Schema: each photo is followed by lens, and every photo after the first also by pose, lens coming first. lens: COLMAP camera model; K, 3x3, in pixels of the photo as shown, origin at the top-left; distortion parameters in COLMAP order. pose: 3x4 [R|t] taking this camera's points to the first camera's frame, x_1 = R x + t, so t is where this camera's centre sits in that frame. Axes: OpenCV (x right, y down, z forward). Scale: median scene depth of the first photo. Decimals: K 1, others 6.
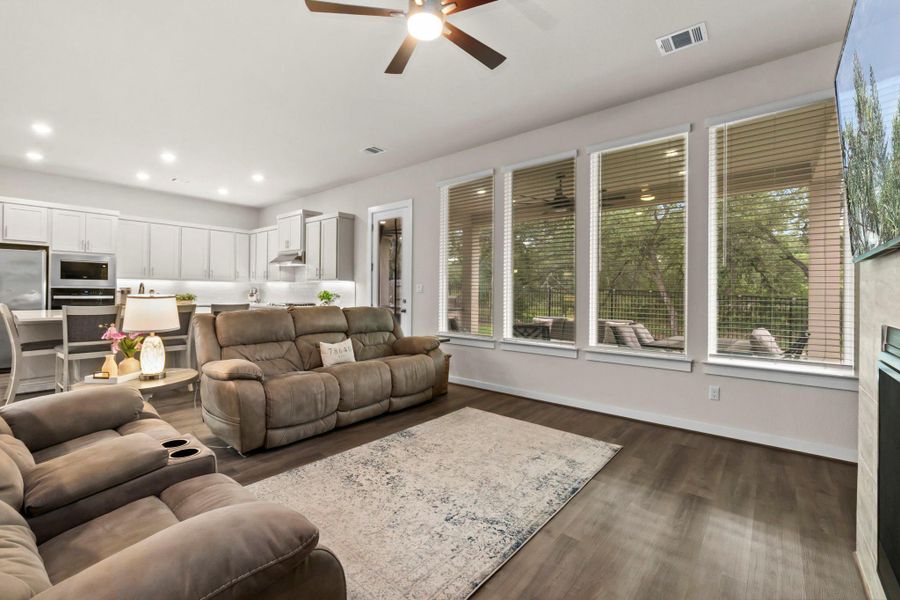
lens RADIAL K [[389.6, 0, 446.8], [0, 389.6, 291.0], [0, 0, 1]] dist [-0.009774, 0.002651]
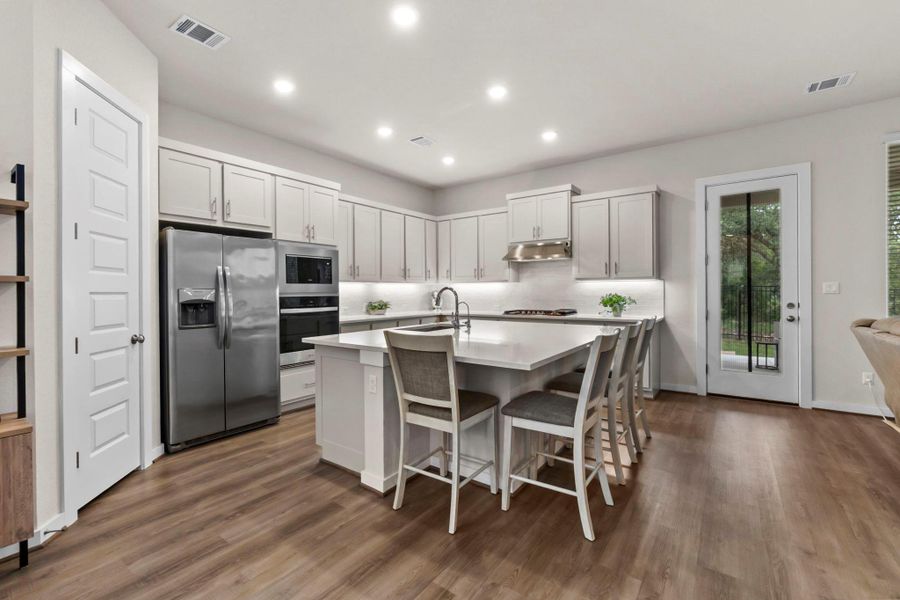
lens RADIAL K [[389.6, 0, 443.3], [0, 389.6, 293.1], [0, 0, 1]] dist [-0.009774, 0.002651]
pose [[0.997475, -0.019205, 0.068373, -0.919517], [0.018582, 0.999780, 0.009745, -0.018967], [-0.068545, -0.008450, 0.997612, 0.378217]]
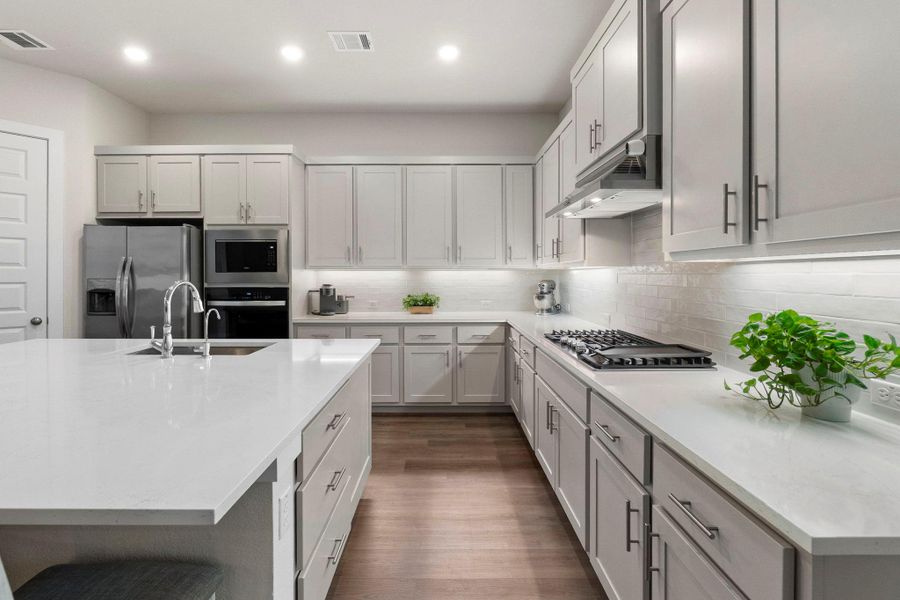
lens RADIAL K [[389.6, 0, 445.8], [0, 389.6, 273.7], [0, 0, 1]] dist [-0.009774, 0.002651]
pose [[0.648110, -0.012523, -0.761443, -0.376951], [0.010510, 0.999917, -0.007499, -0.024669], [0.761474, -0.003142, 0.648188, 1.046065]]
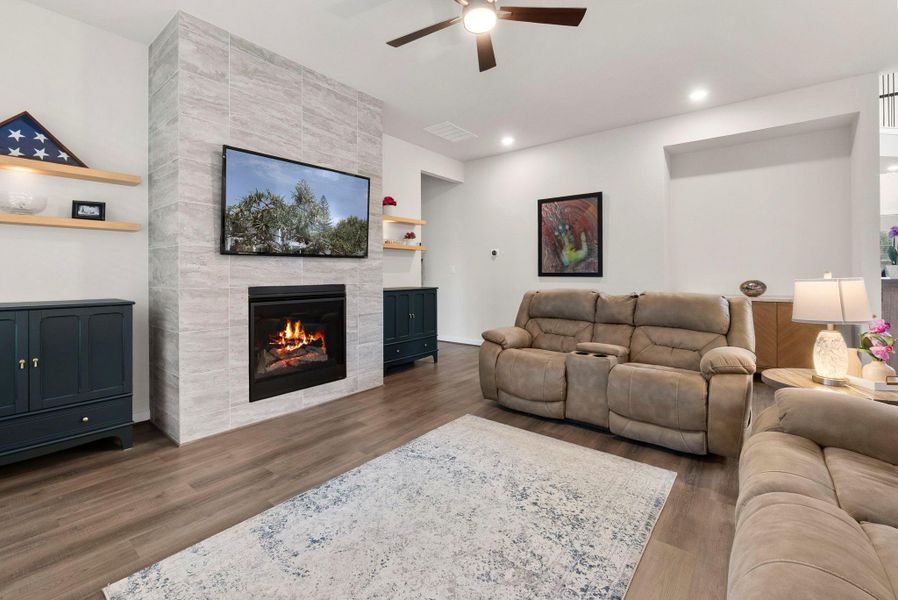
lens RADIAL K [[388.8, 0, 441.7], [0, 388.8, 264.6], [0, 0, 1]] dist [-0.009774, 0.002651]
pose [[-0.999836, -0.007908, -0.016291, 0.025746], [-0.007363, 0.999421, -0.033233, 0.006685], [0.016544, -0.033108, -0.999315, 0.892342]]
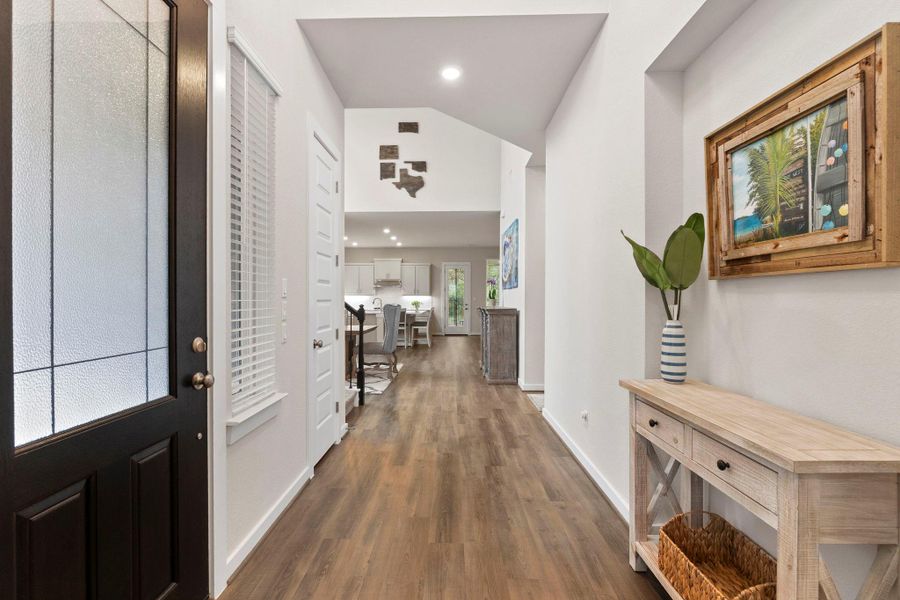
lens RADIAL K [[389.6, 0, 449.7], [0, 389.6, 300.4], [0, 0, 1]] dist [-0.009774, 0.002651]
pose [[0.762025, -0.012901, 0.647419, -1.977557], [0.004907, 0.999888, 0.014150, -0.040116], [-0.647528, -0.007606, 0.762003, -0.851662]]
